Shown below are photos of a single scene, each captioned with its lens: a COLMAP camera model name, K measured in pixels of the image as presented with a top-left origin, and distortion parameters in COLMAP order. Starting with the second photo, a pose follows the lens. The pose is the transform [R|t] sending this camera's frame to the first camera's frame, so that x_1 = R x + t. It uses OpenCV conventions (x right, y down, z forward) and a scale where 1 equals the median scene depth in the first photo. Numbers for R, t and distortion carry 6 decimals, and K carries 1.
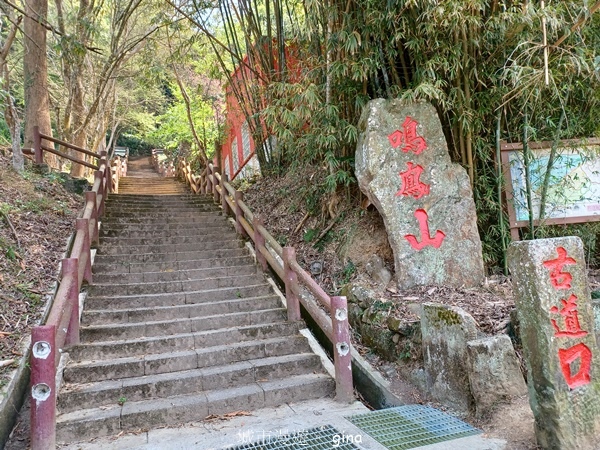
lens RADIAL K [[438.8, 0, 299.4], [0, 438.8, 226.3], [0, 0, 1]] dist [0.040999, -0.012237]
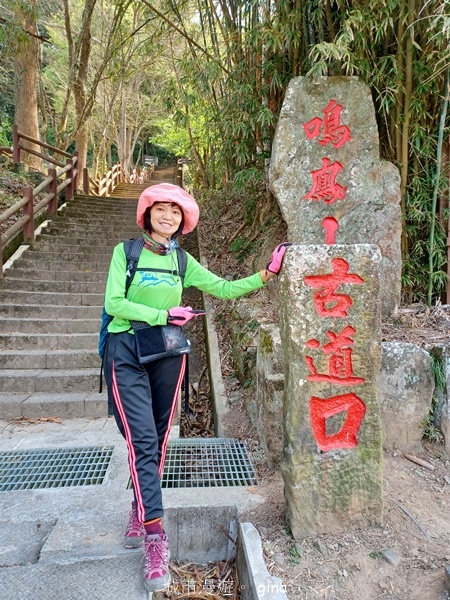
lens RADIAL K [[438.8, 0, 225.3], [0, 438.8, 300.3], [0, 0, 1]] dist [0.040999, -0.012237]
pose [[0.971192, 0.087269, -0.221743, 0.285018], [-0.057446, 0.988826, 0.137559, 0.013996], [0.231270, -0.120858, 0.965354, 0.140855]]
